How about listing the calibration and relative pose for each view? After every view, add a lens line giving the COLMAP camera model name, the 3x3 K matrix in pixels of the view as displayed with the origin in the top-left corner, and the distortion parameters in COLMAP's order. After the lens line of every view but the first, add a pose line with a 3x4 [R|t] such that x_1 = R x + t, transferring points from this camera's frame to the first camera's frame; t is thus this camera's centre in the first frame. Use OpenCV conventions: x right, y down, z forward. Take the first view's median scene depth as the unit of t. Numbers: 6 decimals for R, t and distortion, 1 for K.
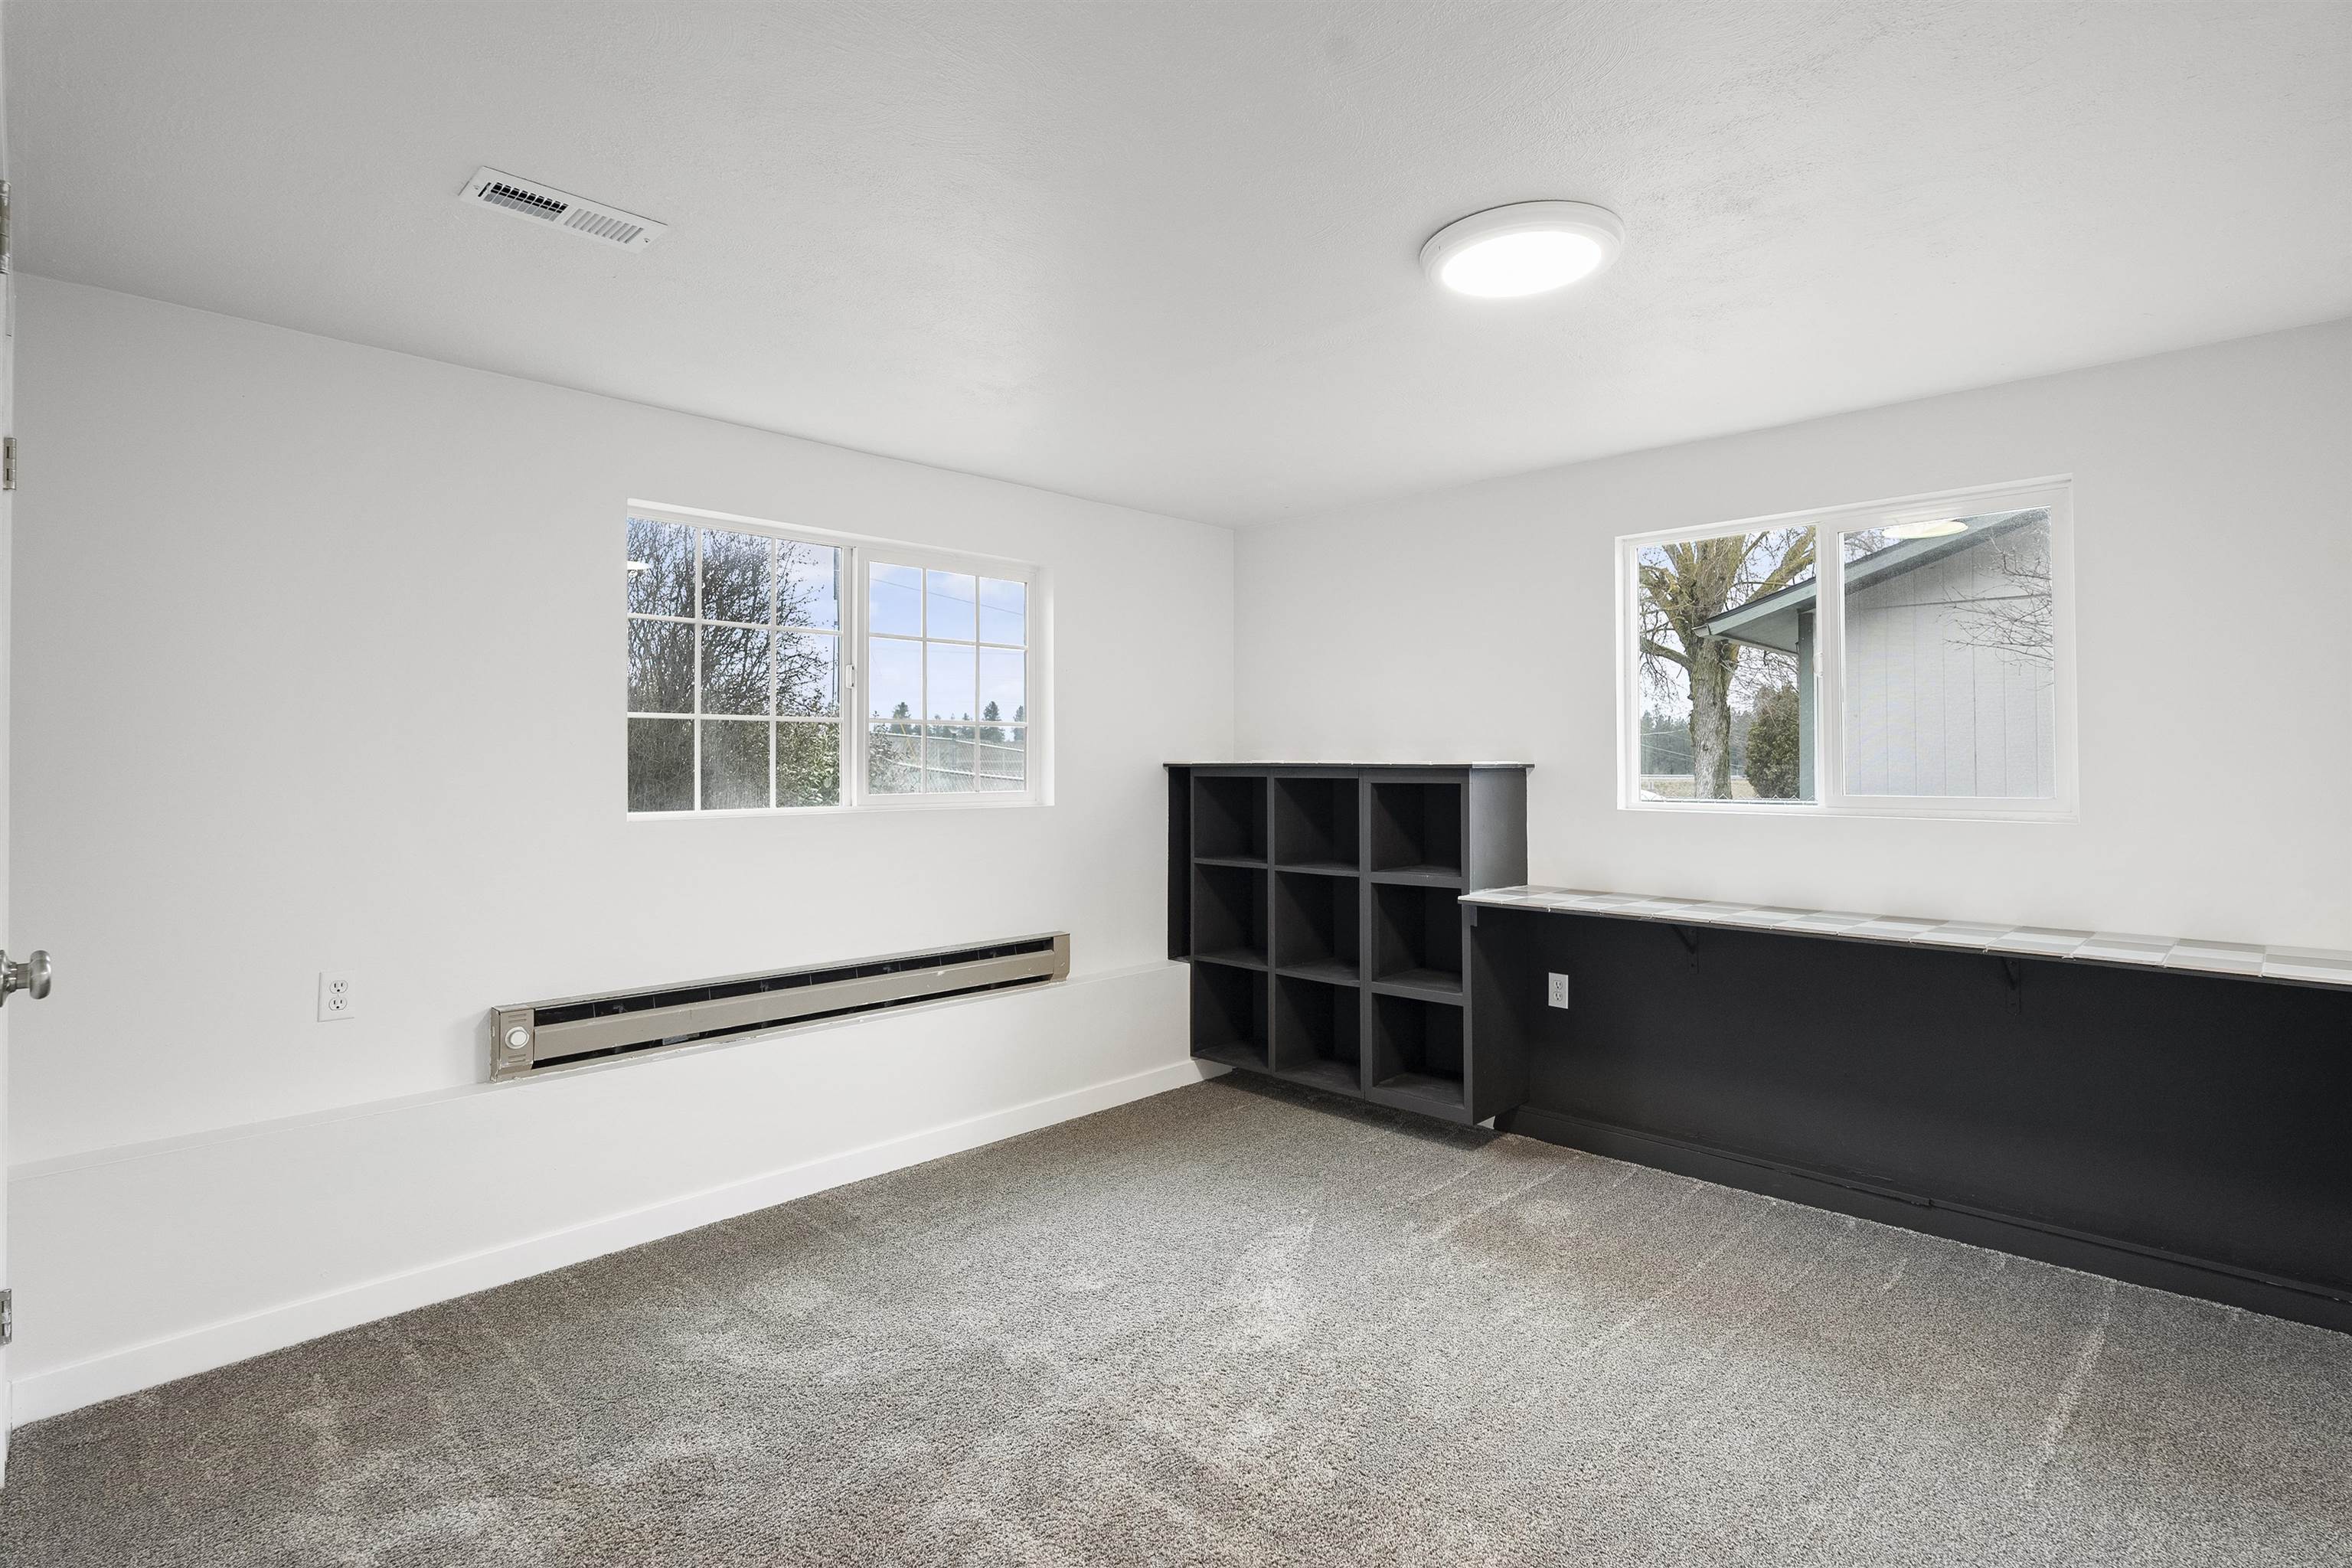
lens RADIAL K [[1118.8, 0, 1184.6], [0, 1118.8, 764.7], [0, 0, 1]] dist [0.000509, -0.000086]
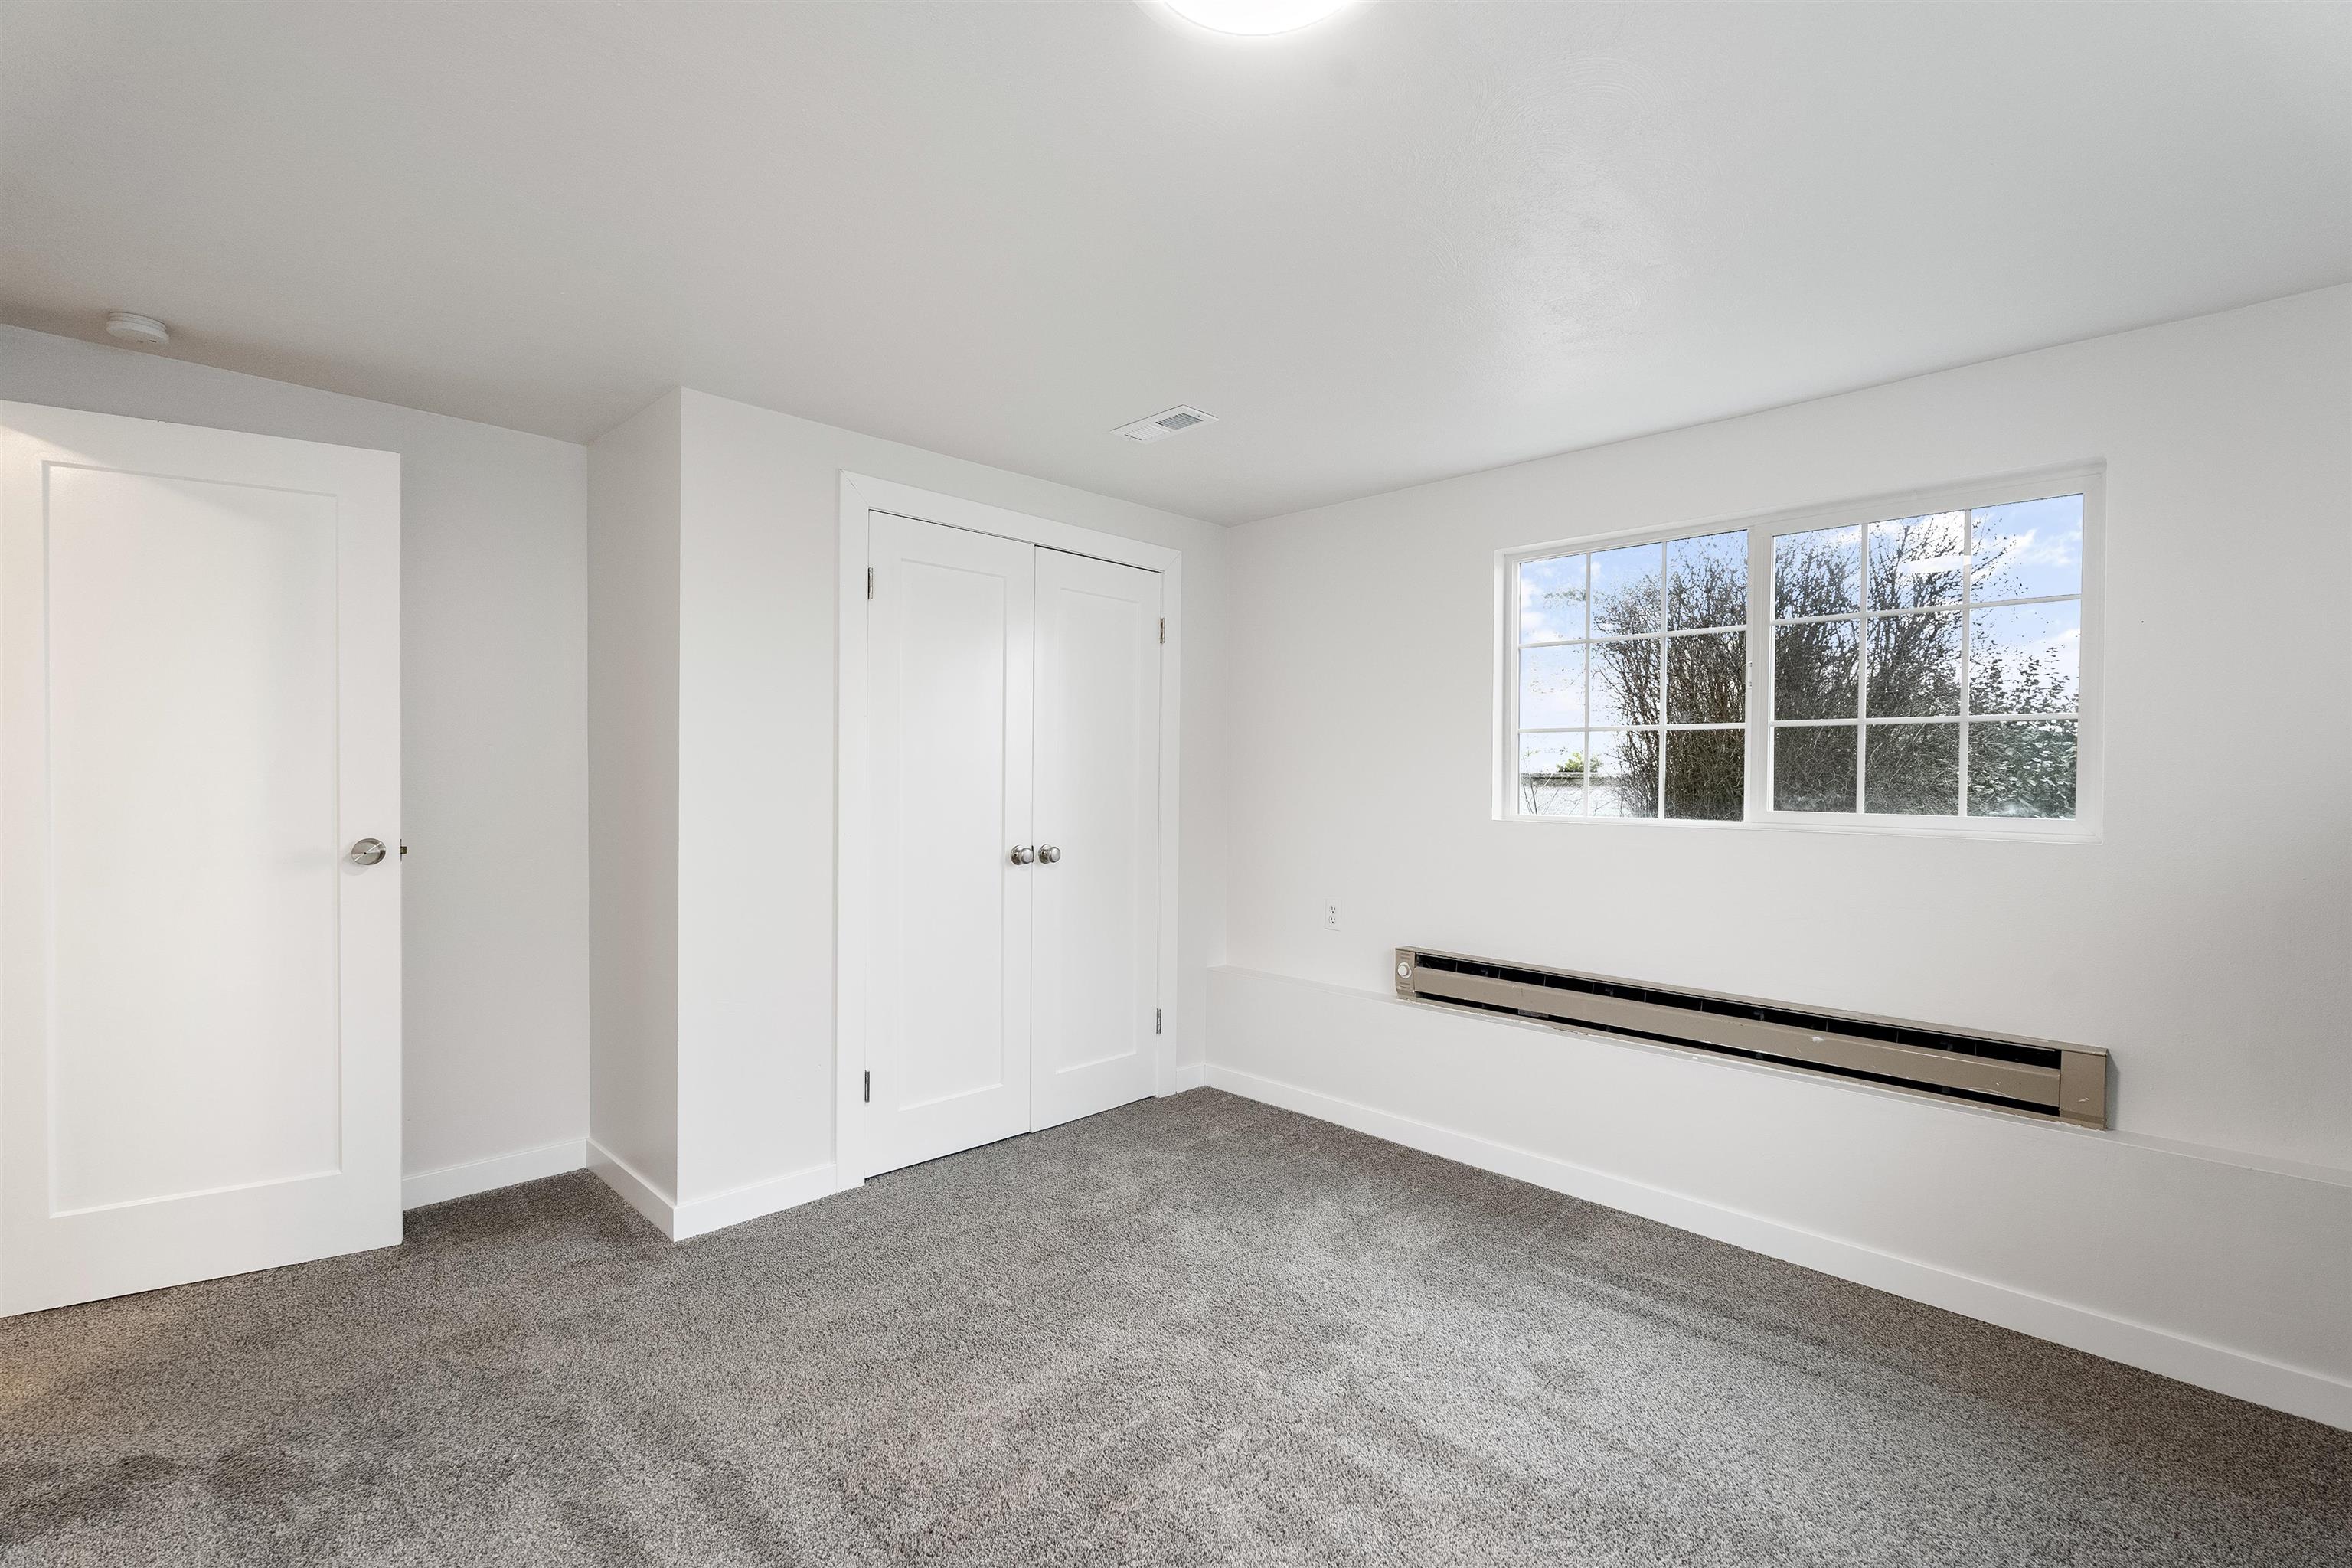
lens RADIAL K [[1043.1, 0, 1200.9], [0, 1043.1, 788.5], [0, 0, 1]] dist [0.000837, 0.000162]
pose [[-0.002481, 0.021577, -0.999764, 0.687601], [-0.004751, 0.999756, 0.021588, -0.007058], [0.999986, 0.004804, -0.002377, 0.749491]]
